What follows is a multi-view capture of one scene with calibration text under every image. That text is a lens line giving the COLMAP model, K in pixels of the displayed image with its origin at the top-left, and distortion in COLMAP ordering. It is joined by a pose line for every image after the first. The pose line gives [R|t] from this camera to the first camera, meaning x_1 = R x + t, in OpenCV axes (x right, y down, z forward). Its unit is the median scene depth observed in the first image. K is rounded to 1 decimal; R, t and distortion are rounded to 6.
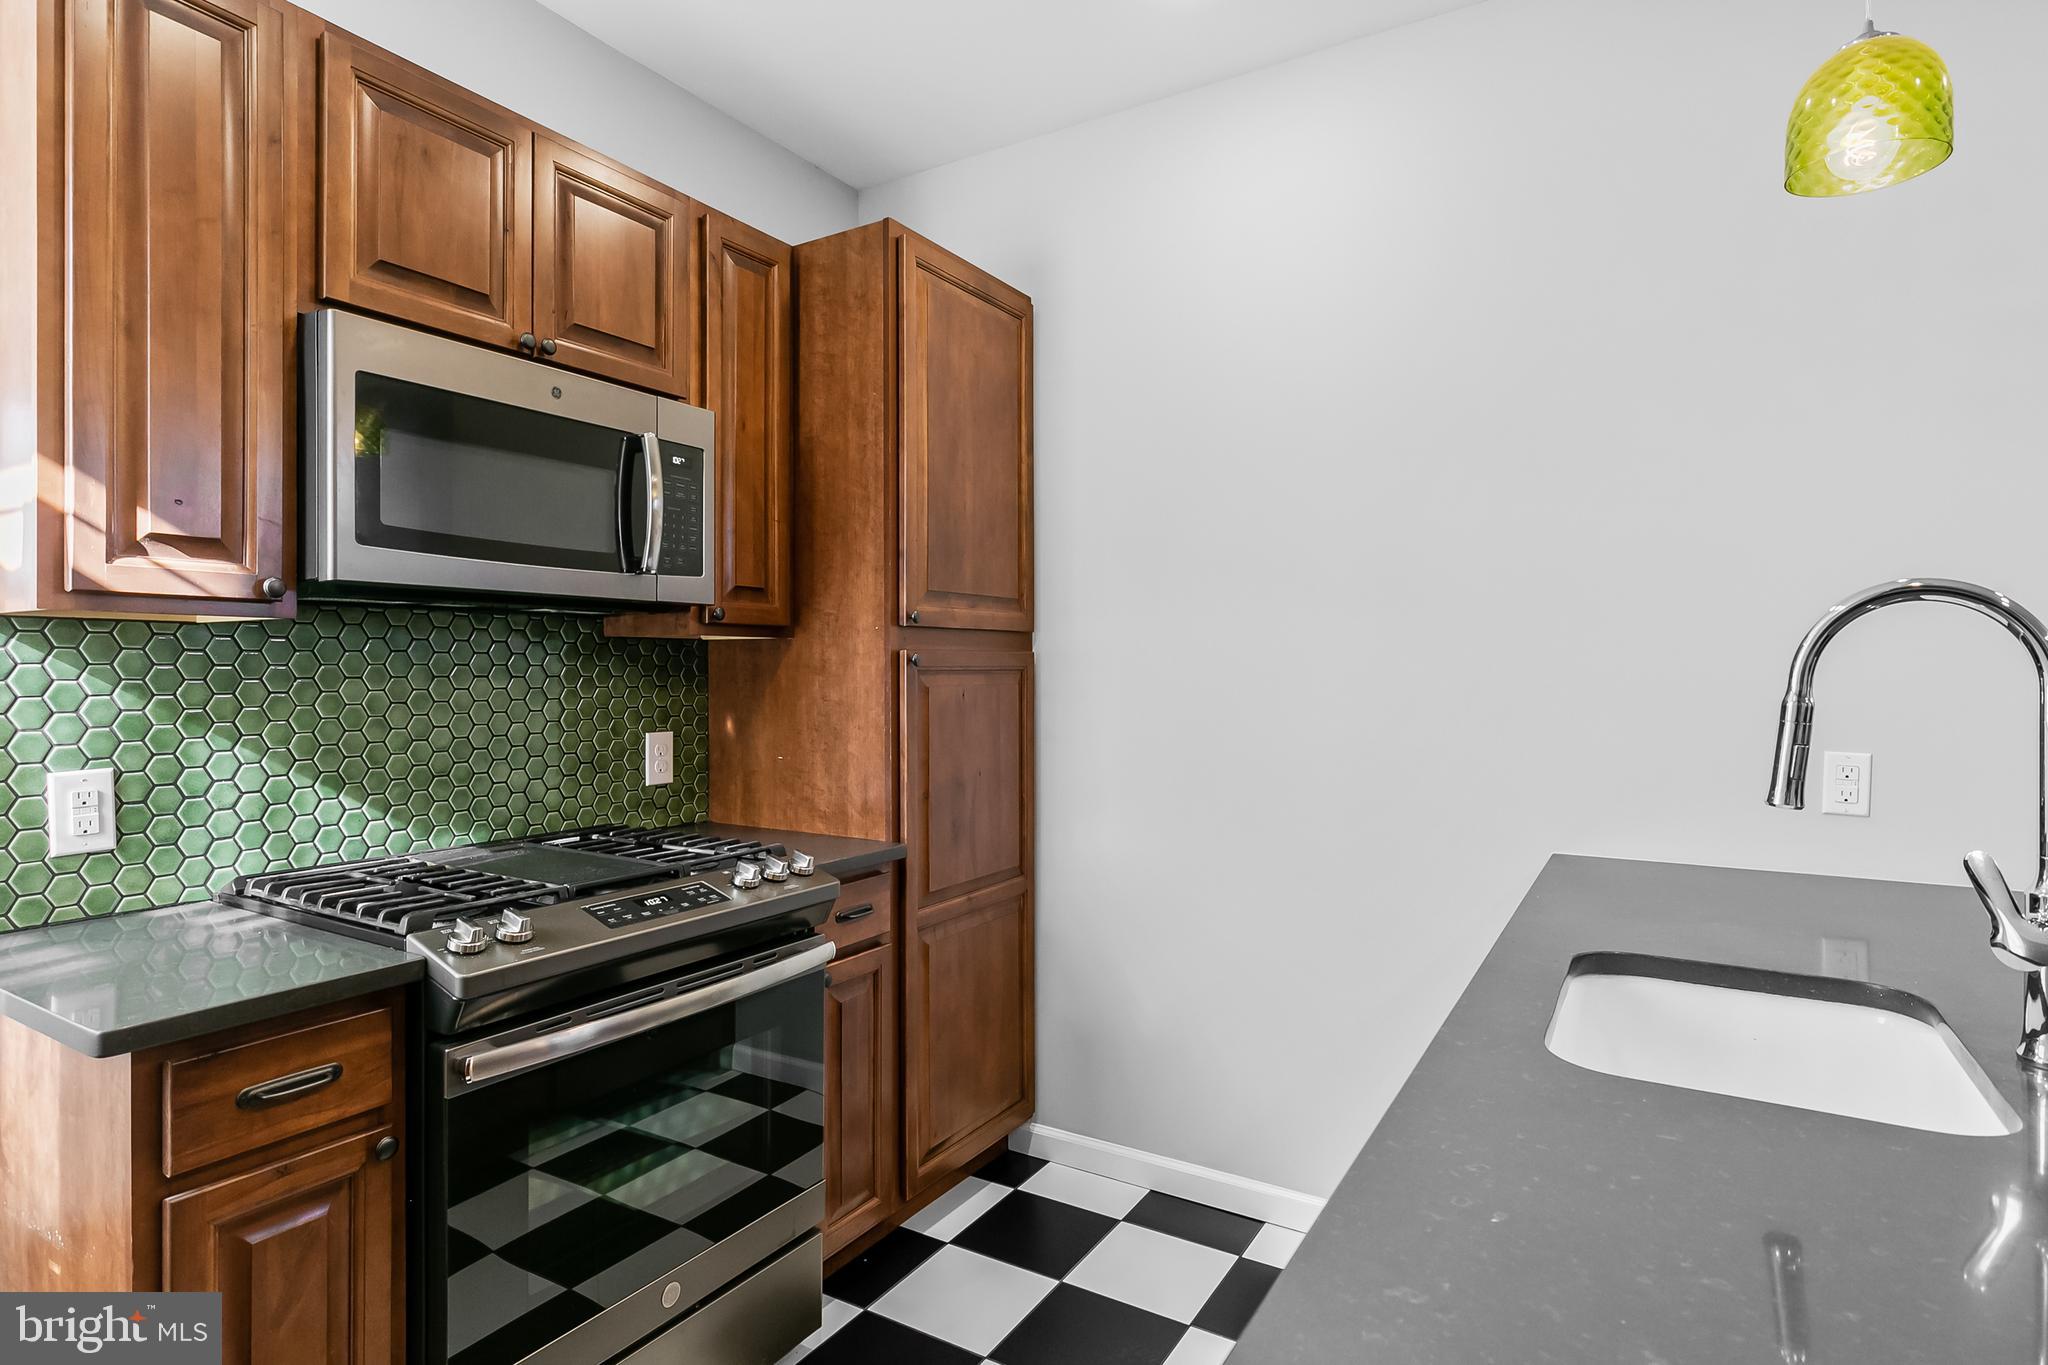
lens RADIAL K [[1073.3, 0, 1024.1], [0, 1073.3, 679.1], [0, 0, 1]] dist [-0.000818, -0.002832]
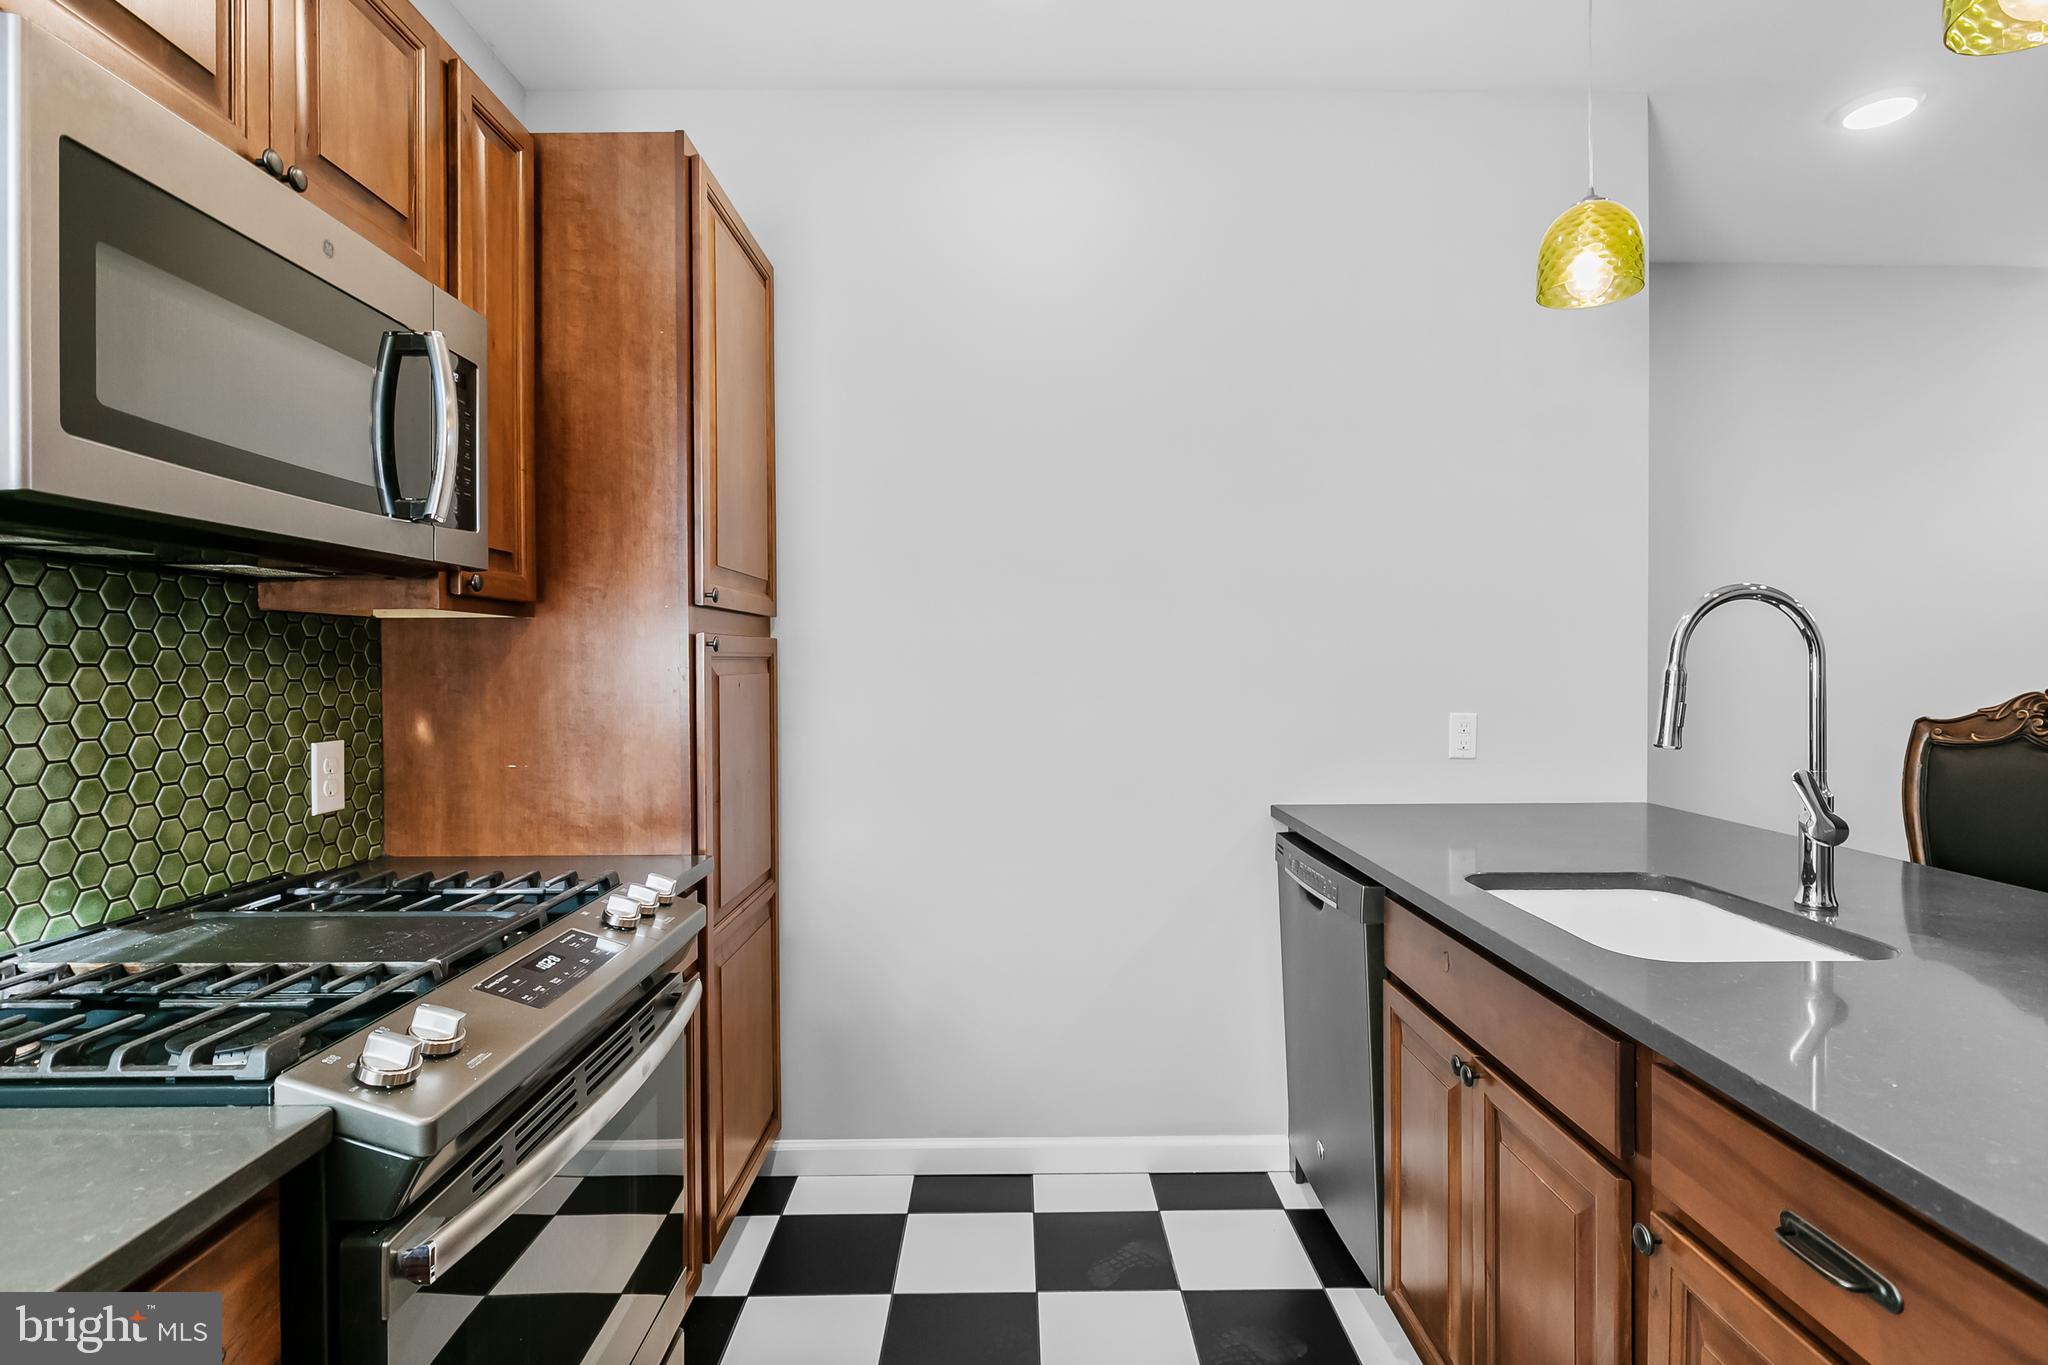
lens RADIAL K [[989.3, 0, 1040.6], [0, 989.3, 674.0], [0, 0, 1]] dist [-0.008970, -0.000338]
pose [[0.843378, -0.010218, 0.537224, -0.301141], [0.010362, 0.999943, 0.002753, 0.006431], [-0.537221, 0.003245, 0.843435, 0.172607]]
